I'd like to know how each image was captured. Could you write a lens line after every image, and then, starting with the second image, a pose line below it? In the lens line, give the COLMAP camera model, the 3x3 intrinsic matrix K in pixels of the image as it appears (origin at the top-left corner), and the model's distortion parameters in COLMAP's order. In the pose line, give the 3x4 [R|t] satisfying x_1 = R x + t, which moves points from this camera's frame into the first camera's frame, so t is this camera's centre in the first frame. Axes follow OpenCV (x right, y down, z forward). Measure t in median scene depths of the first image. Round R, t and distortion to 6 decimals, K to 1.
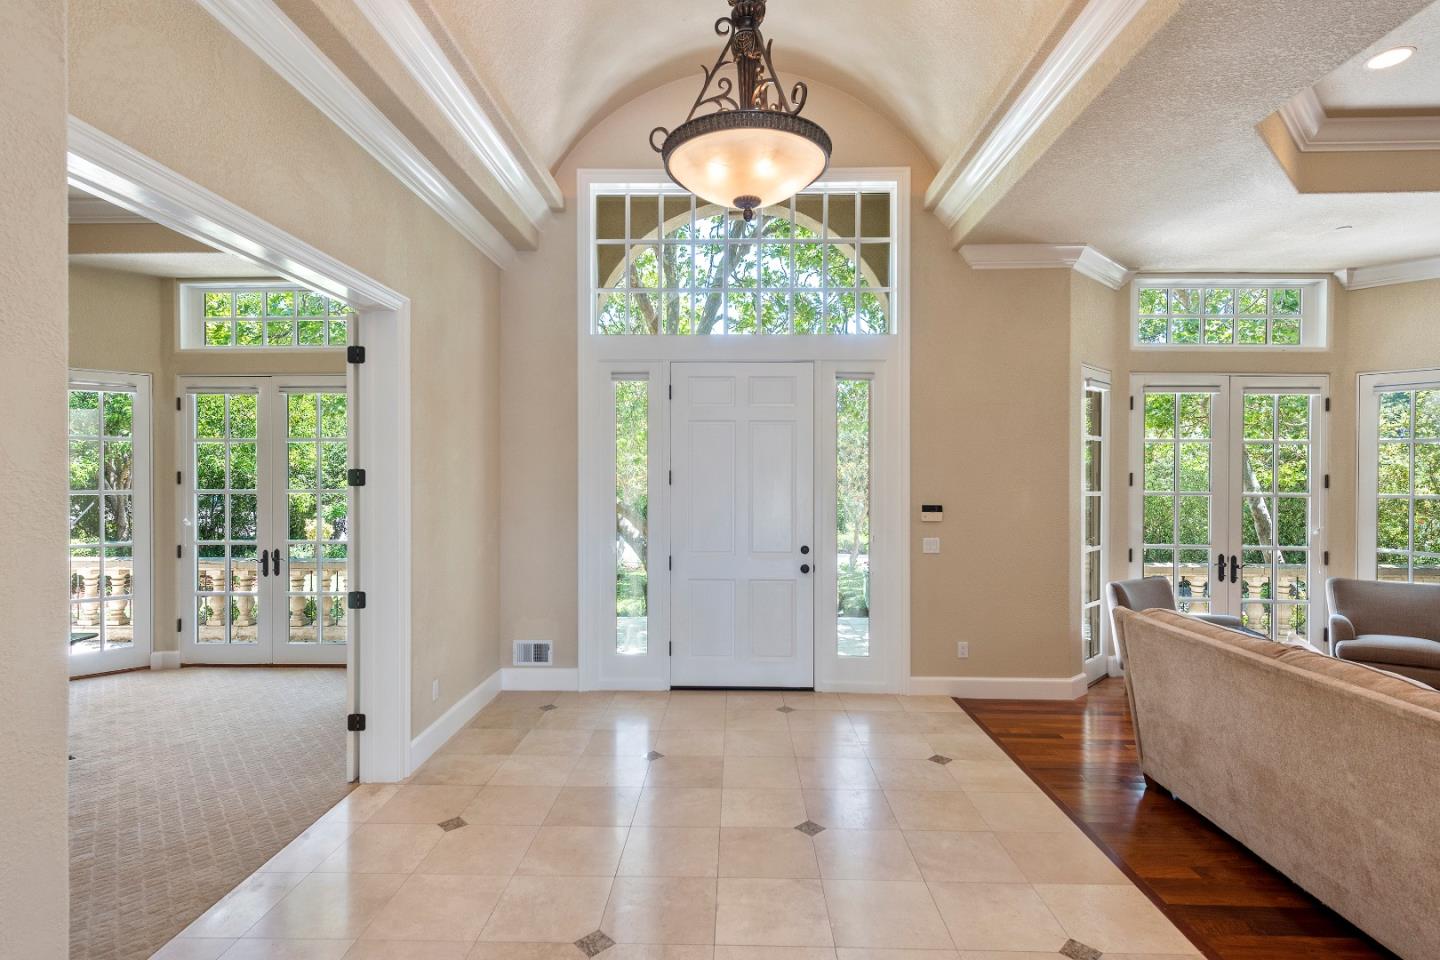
lens RADIAL K [[679.4, 0, 710.0], [0, 679.4, 483.9], [0, 0, 1]] dist [-0.004468, -0.002782]
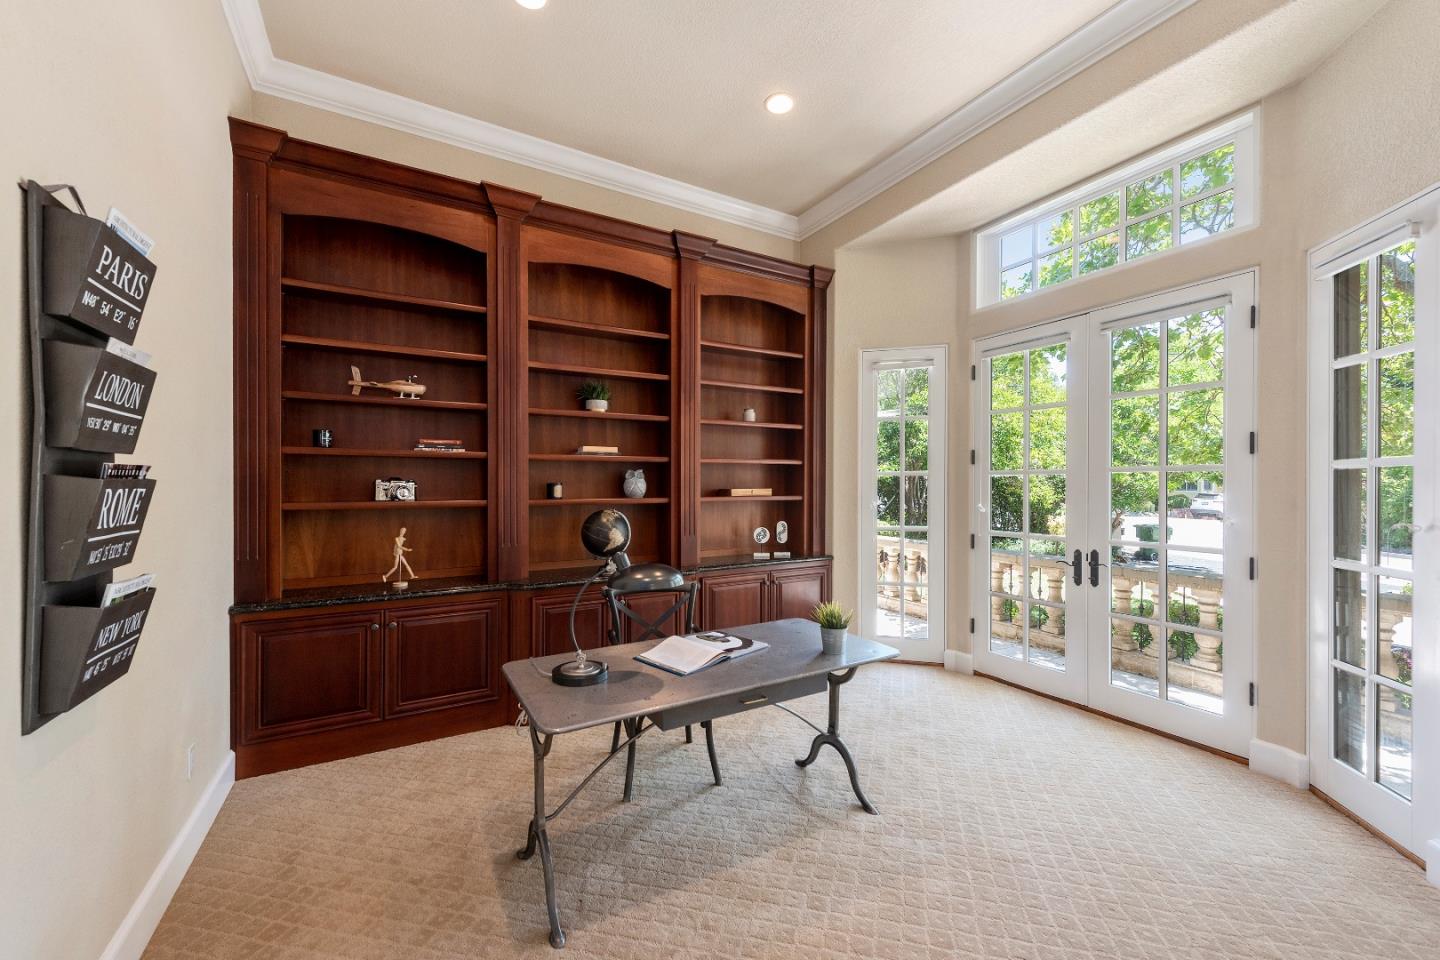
lens RADIAL K [[564.1, 0, 719.6], [0, 564.1, 488.0], [0, 0, 1]] dist [0.007497, -0.000187]
pose [[0.507047, 0.006836, -0.861891, -0.320141], [-0.006170, 0.999972, 0.004301, 0.029679], [0.861896, 0.003137, 0.507075, 0.346052]]
